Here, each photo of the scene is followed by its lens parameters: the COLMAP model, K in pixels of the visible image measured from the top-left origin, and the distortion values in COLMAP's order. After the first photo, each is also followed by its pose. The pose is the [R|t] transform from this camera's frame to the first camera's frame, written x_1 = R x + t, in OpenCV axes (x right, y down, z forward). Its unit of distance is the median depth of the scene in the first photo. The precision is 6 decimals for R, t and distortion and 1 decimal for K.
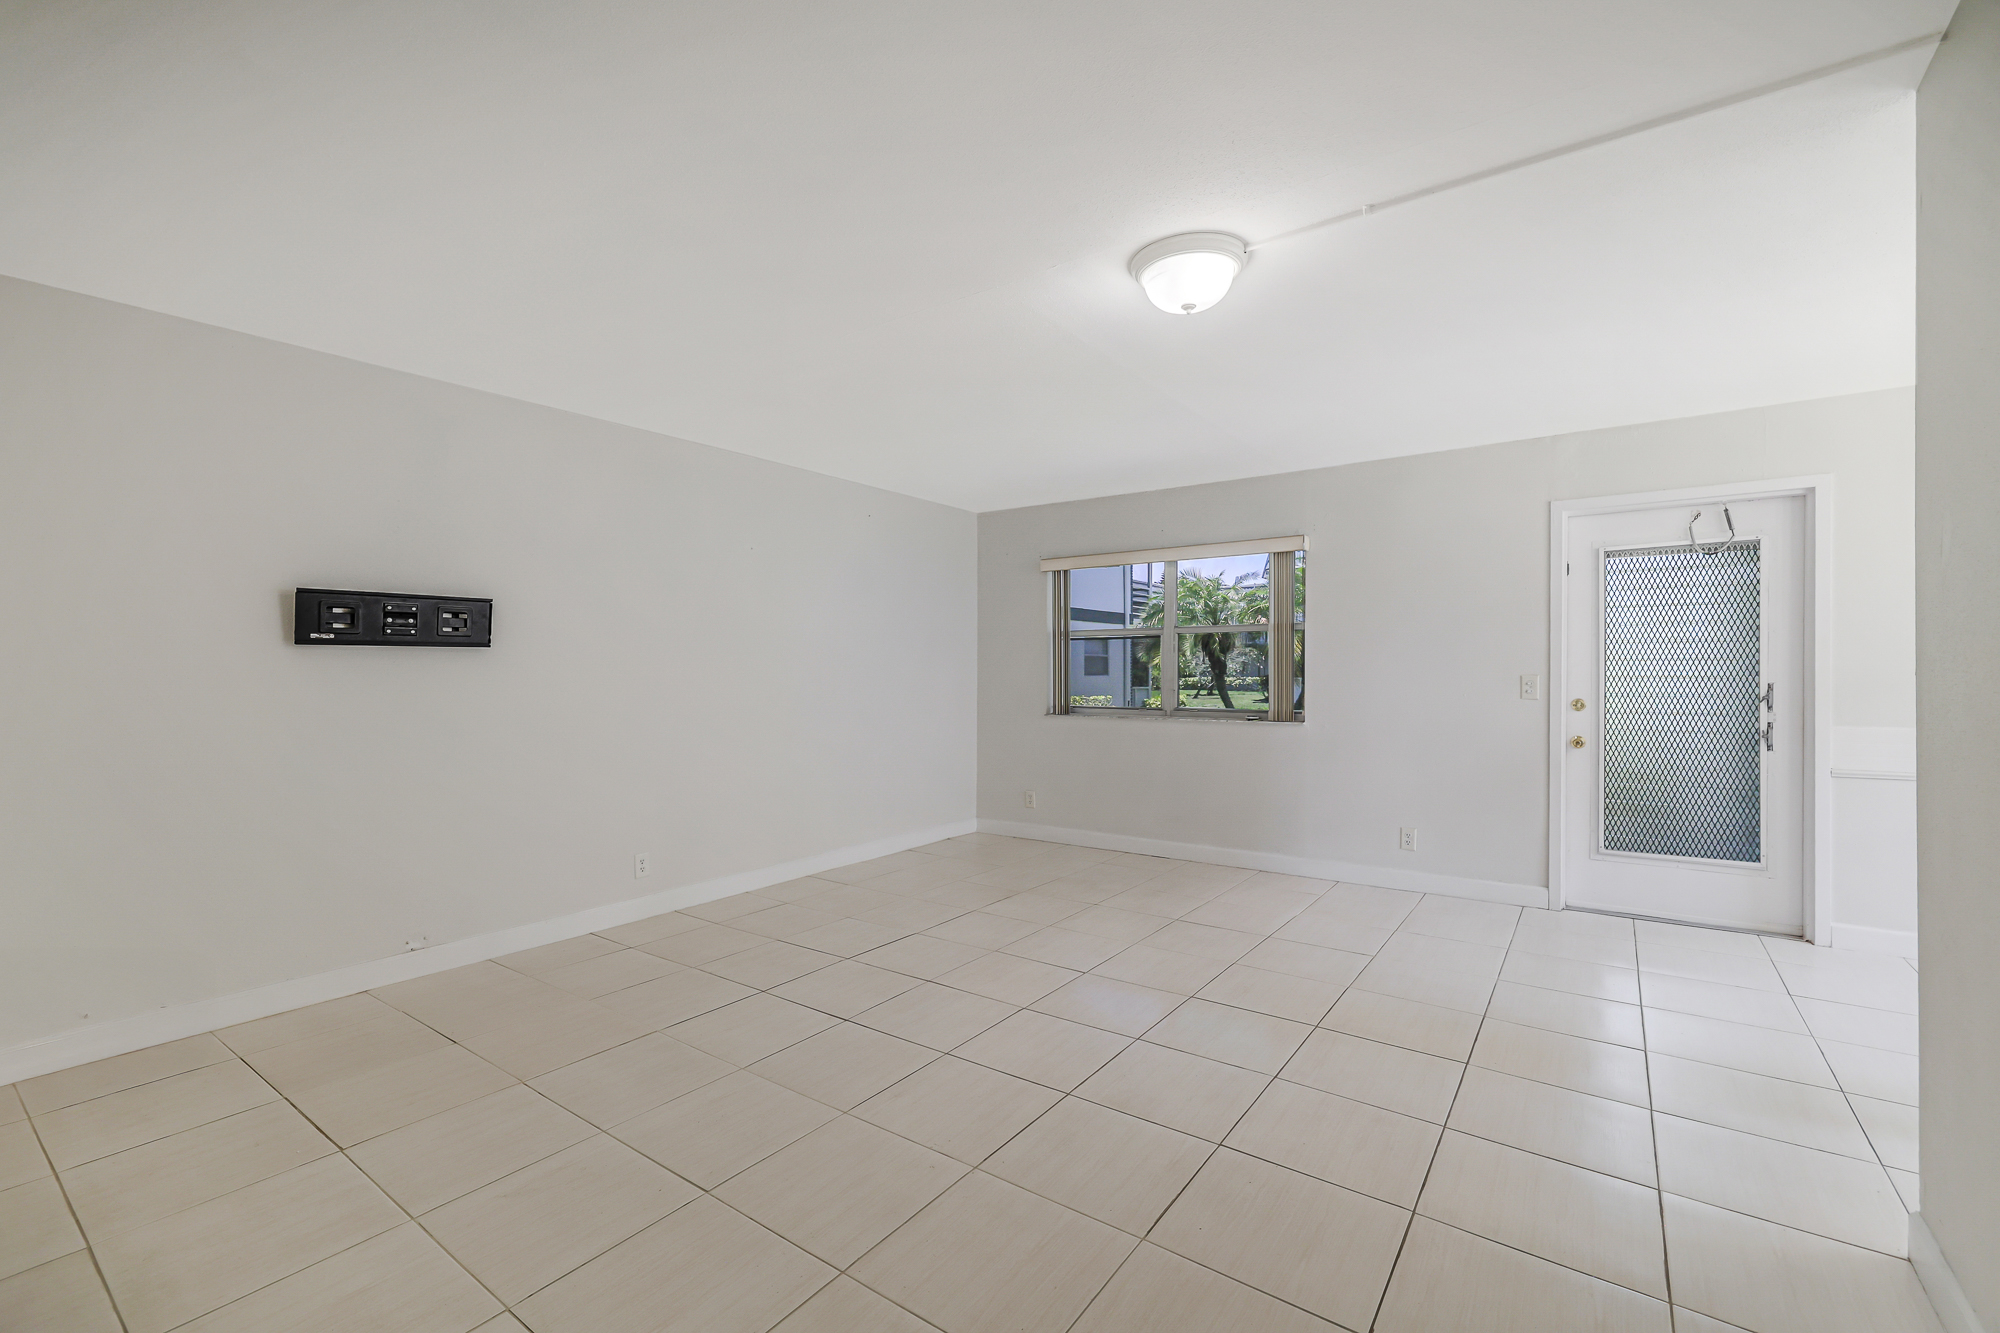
lens RADIAL K [[844.4, 0, 973.6], [0, 844.4, 682.7], [0, 0, 1]] dist [-0.003907, -0.000301]
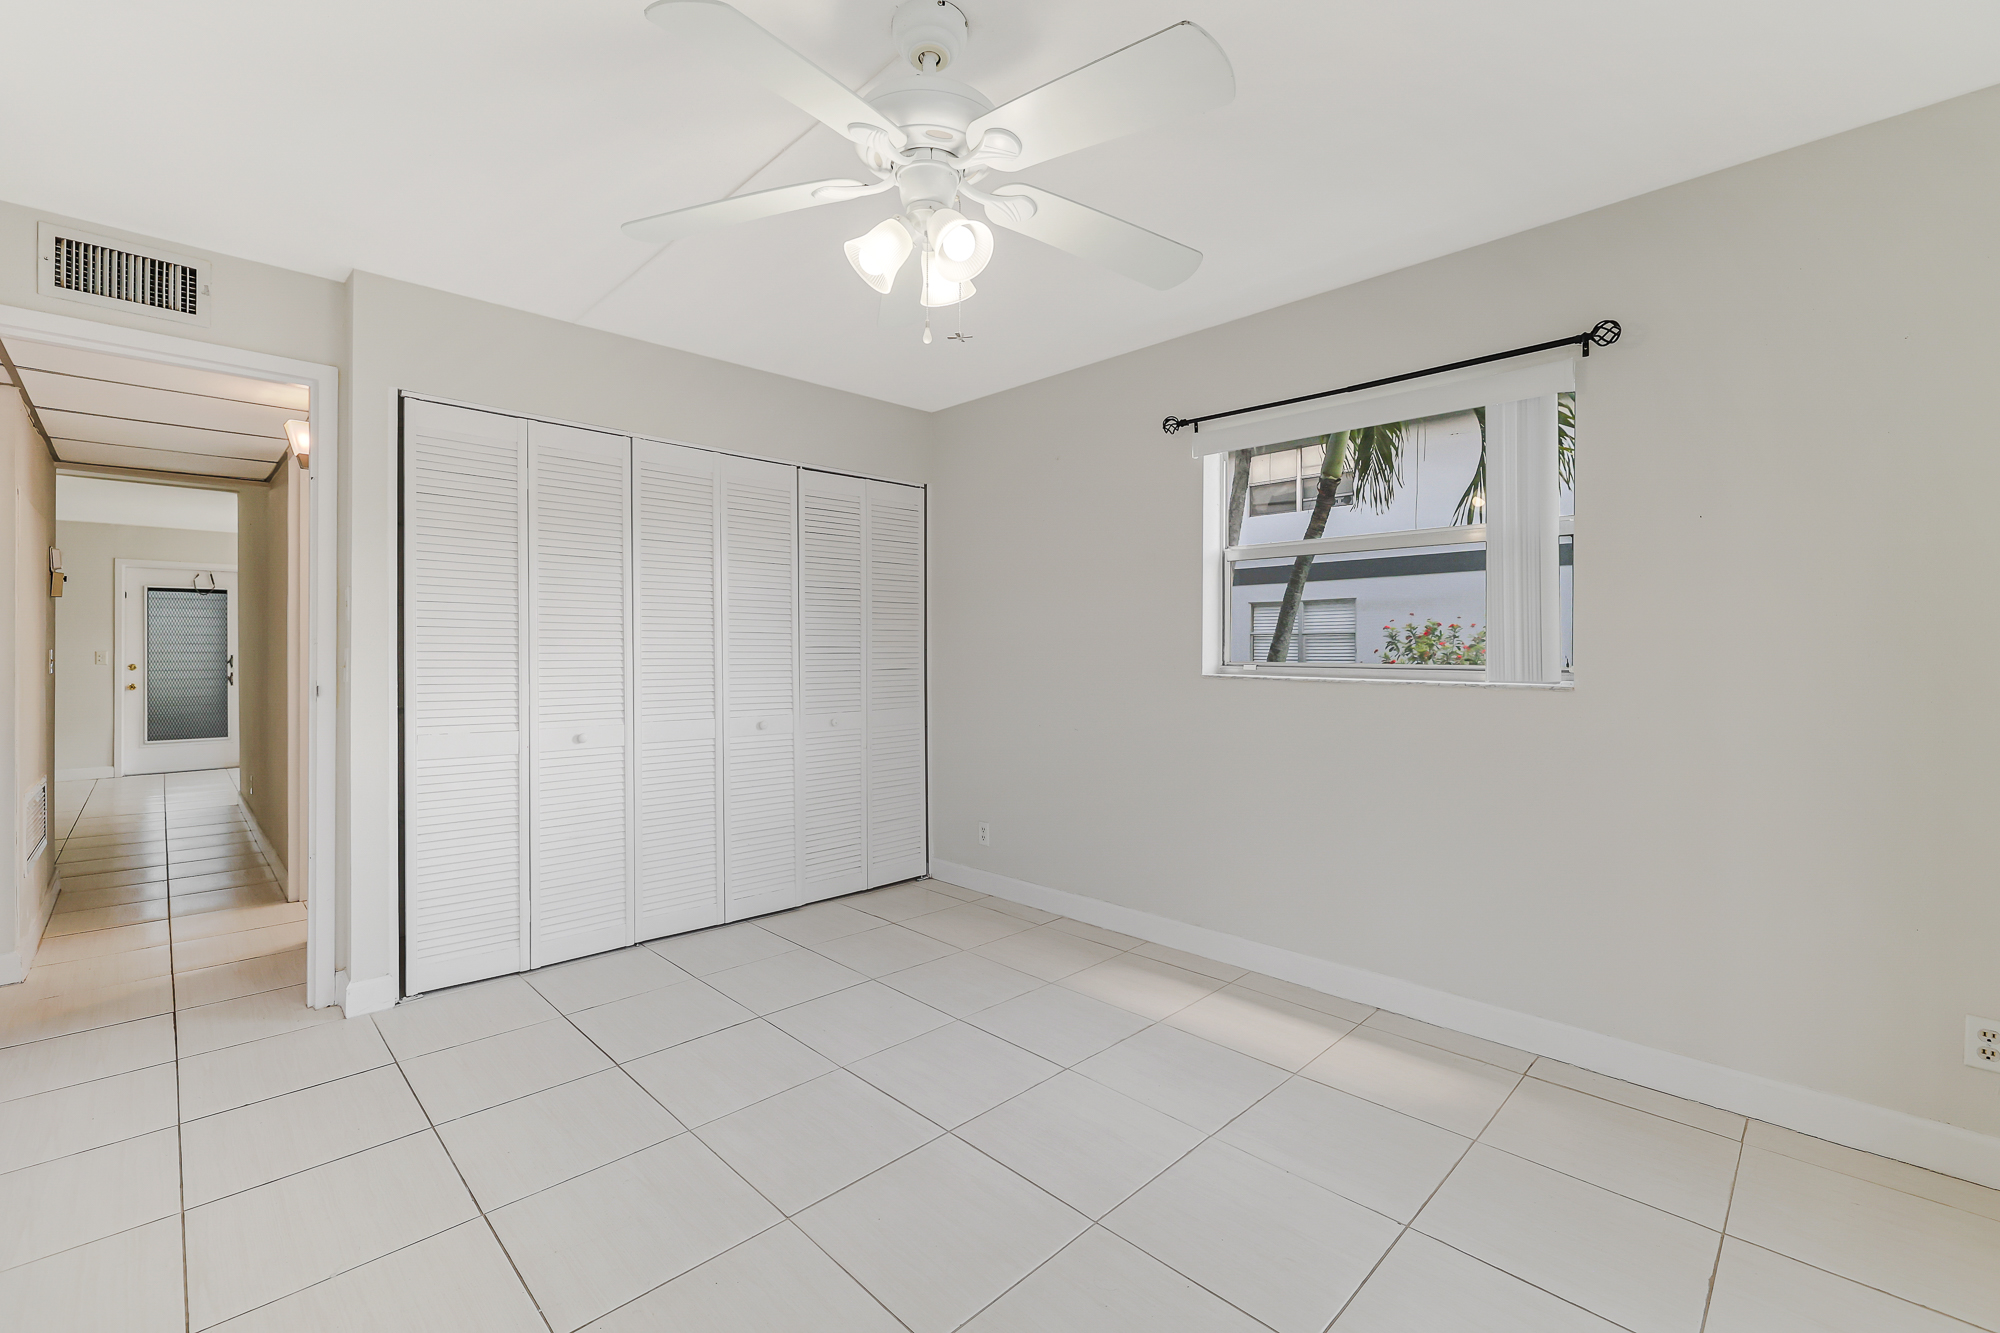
lens RADIAL K [[844.0, 0, 984.7], [0, 844.0, 643.6], [0, 0, 1]] dist [-0.001471, -0.000603]
pose [[0.164667, 0.007424, 0.986321, -0.856237], [0.011841, 0.999885, -0.009502, 0.014601], [-0.986278, 0.013244, 0.164560, -1.233639]]
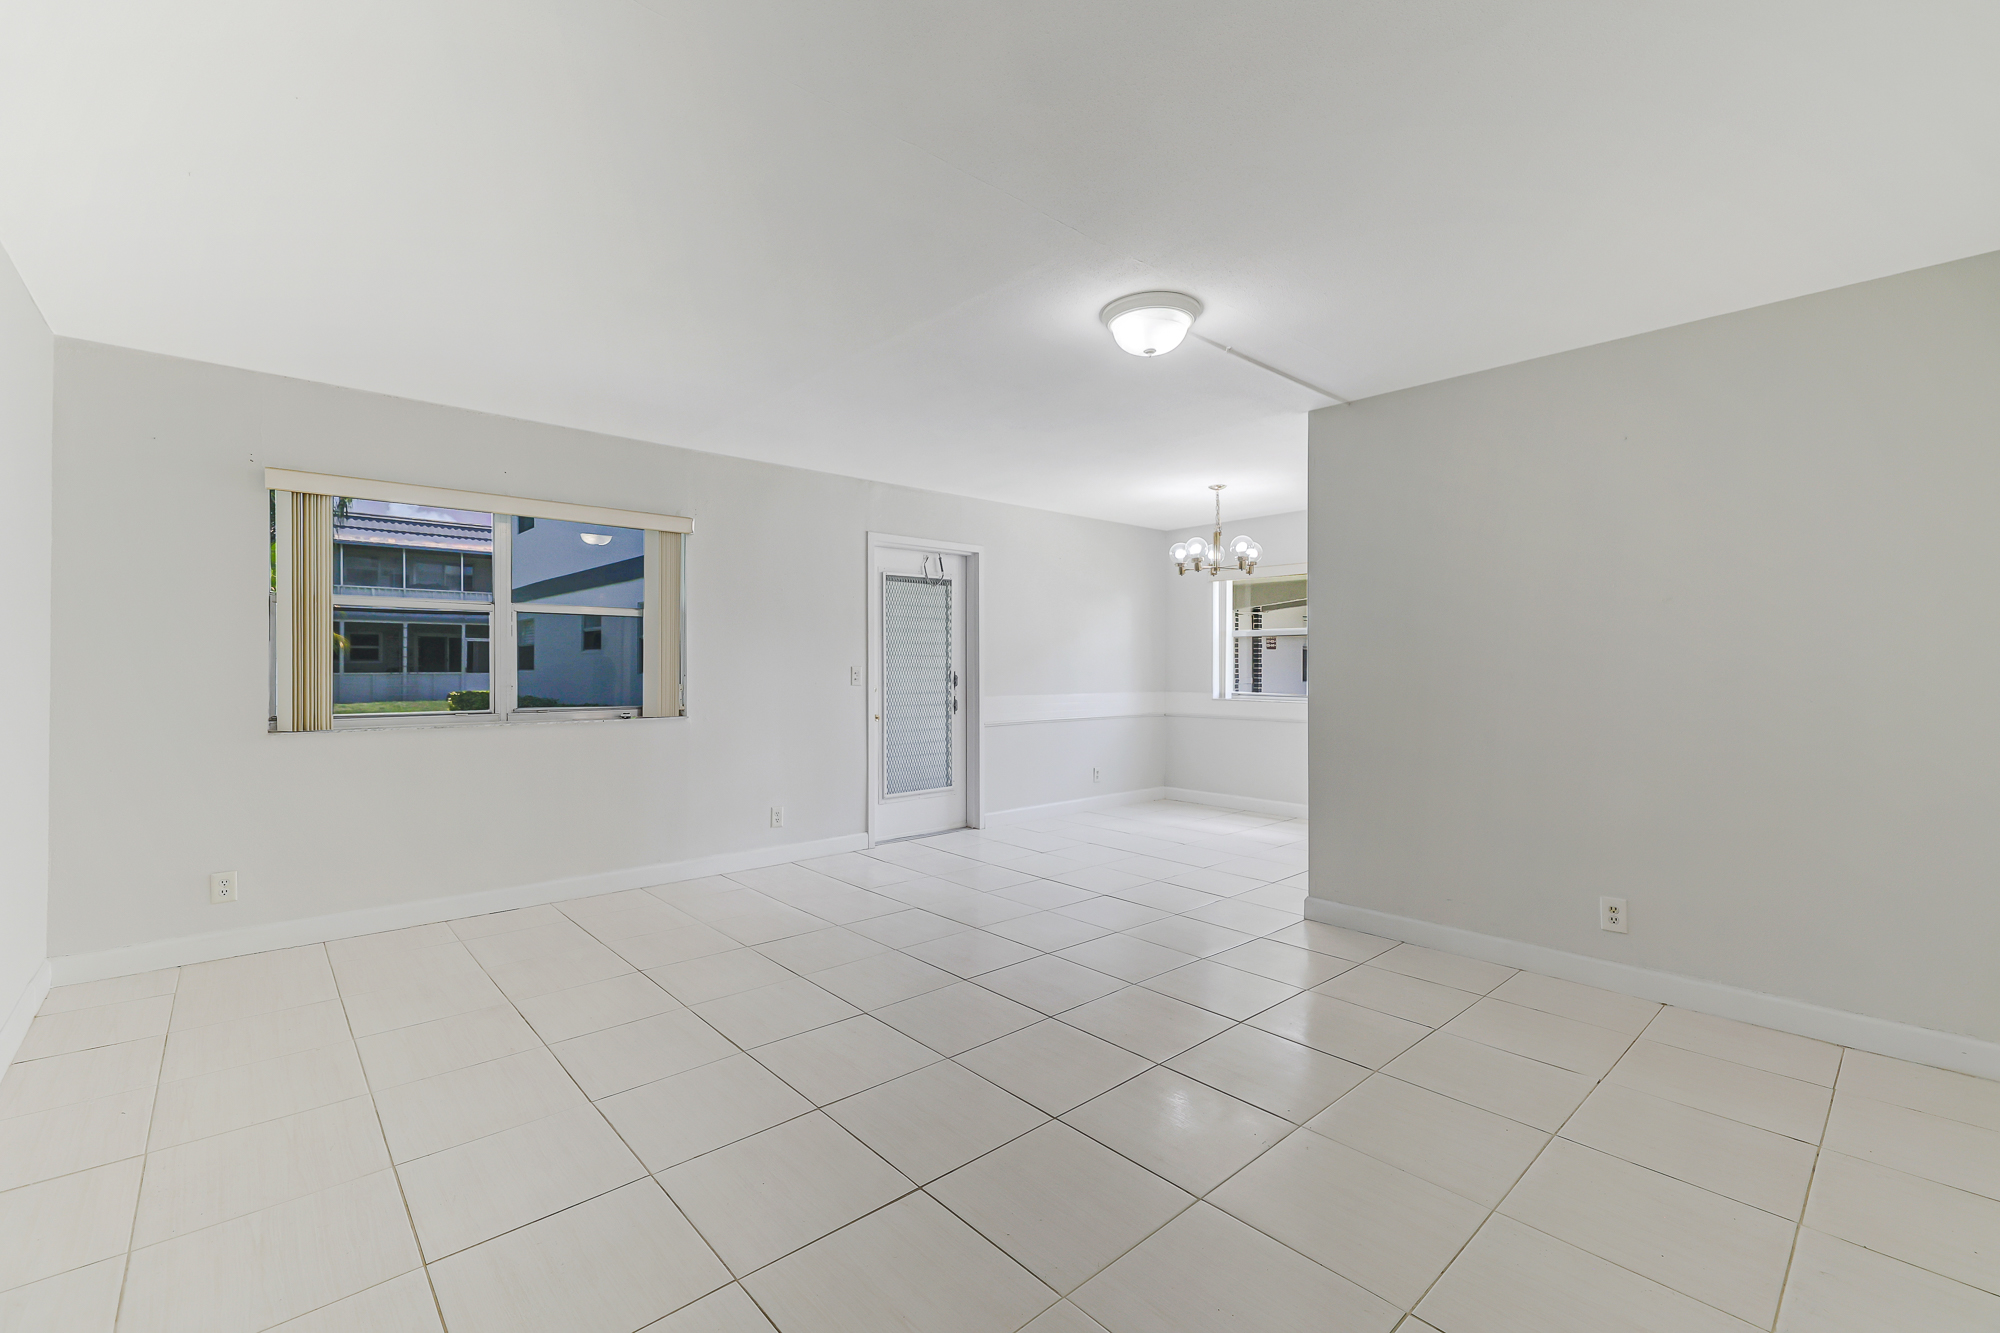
lens RADIAL K [[873.0, 0, 1000.0], [0, 873.0, 666.5], [0, 0, 1]] dist [-0.001196, -0.000143]
pose [[0.186913, -0.004160, 0.982368, -0.600810], [0.006860, 0.999972, 0.002930, -0.011434], [-0.982353, 0.006192, 0.186936, 0.564467]]
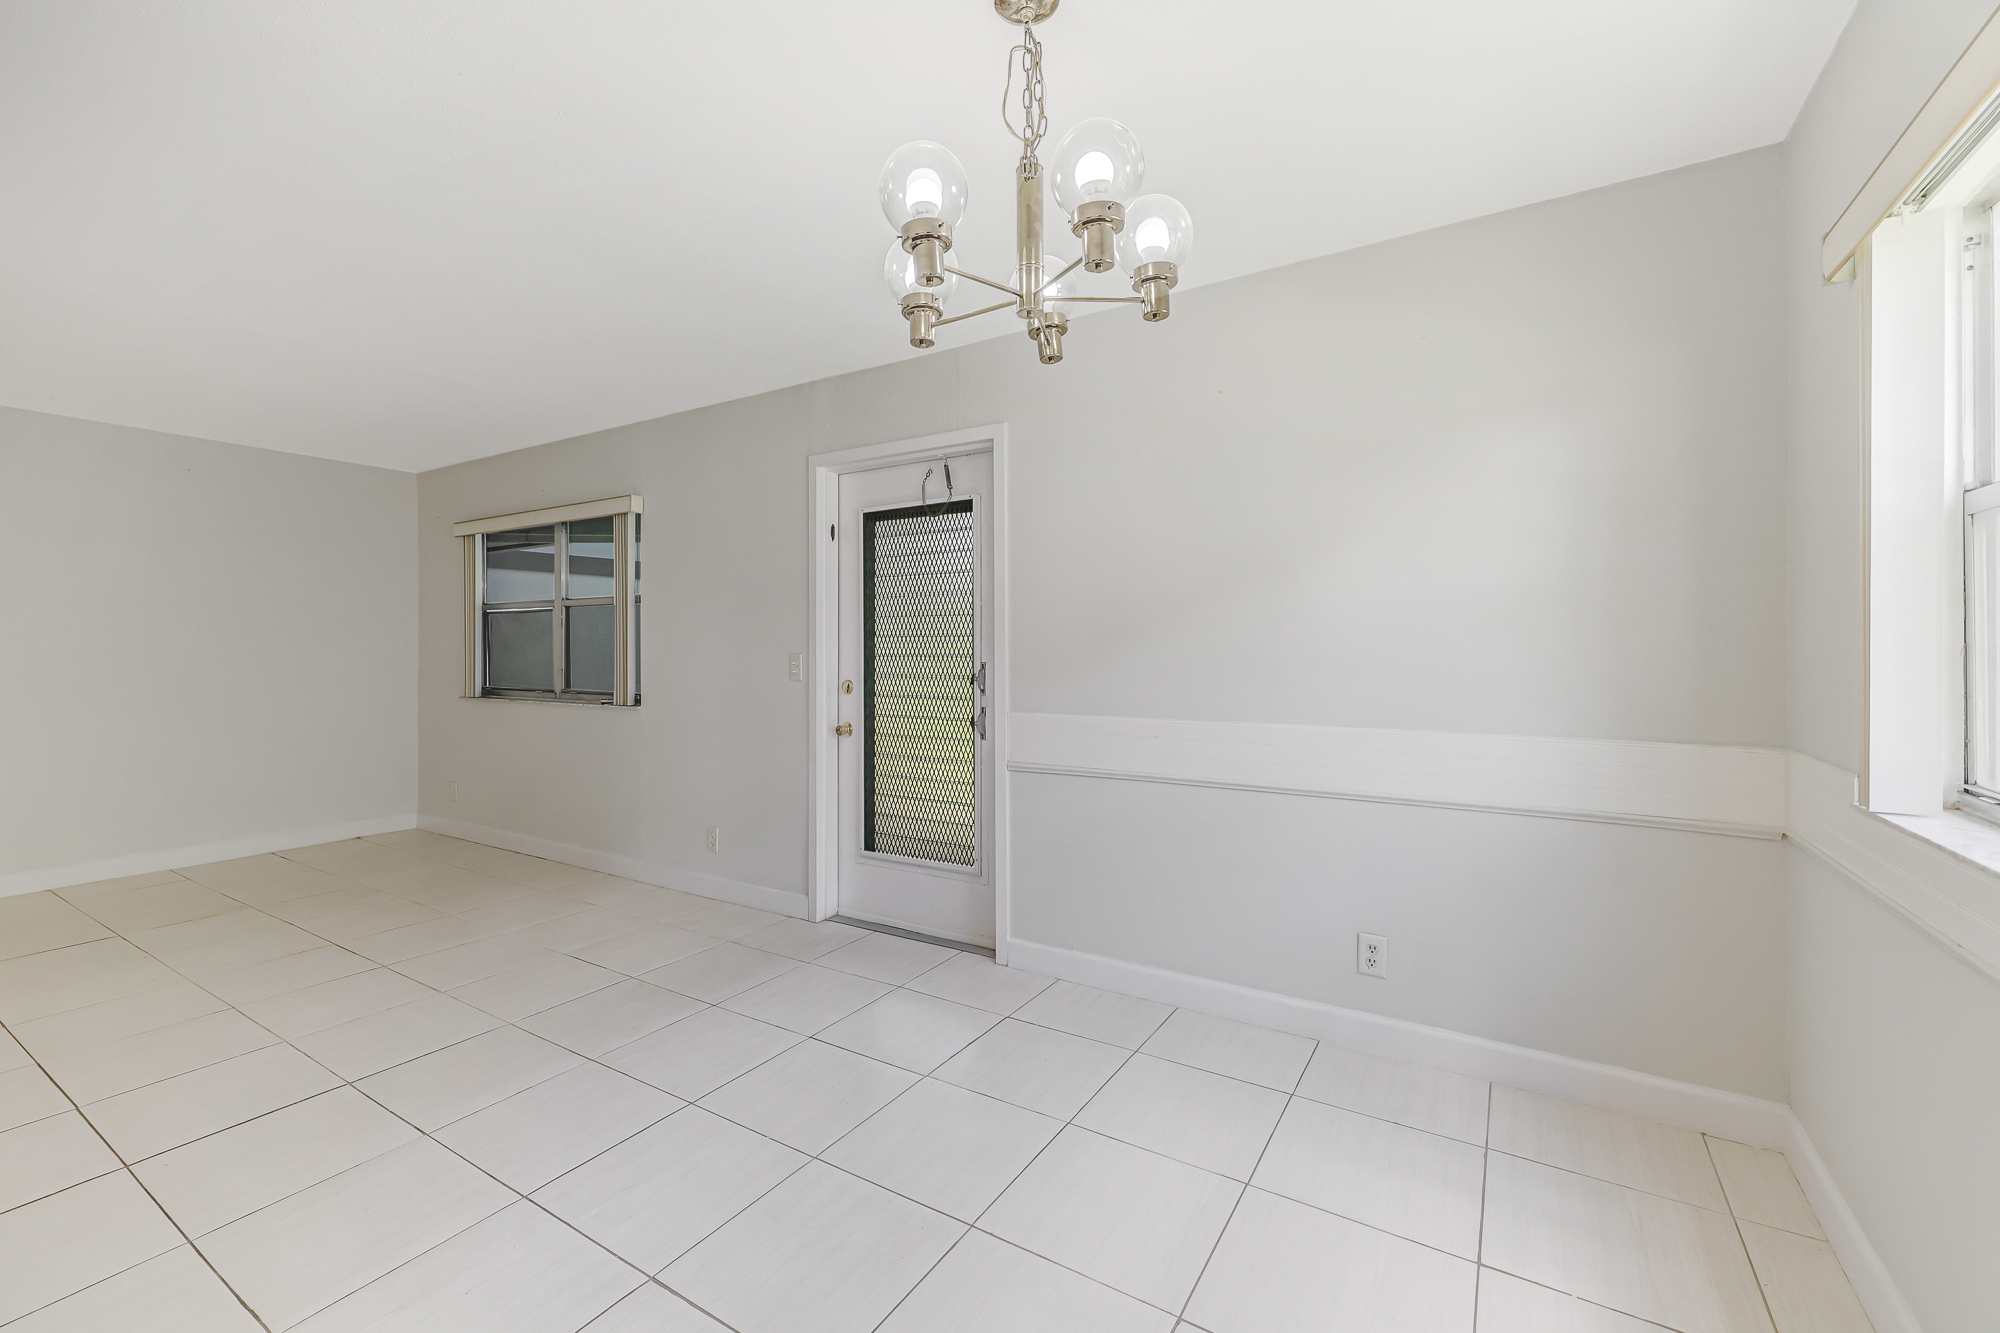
lens RADIAL K [[844.0, 0, 984.7], [0, 844.0, 643.6], [0, 0, 1]] dist [-0.001471, -0.000603]
pose [[0.997769, -0.003870, 0.066651, 0.823670], [0.004579, 0.999934, -0.010492, -0.009008], [-0.066606, 0.010774, 0.997721, 0.111837]]
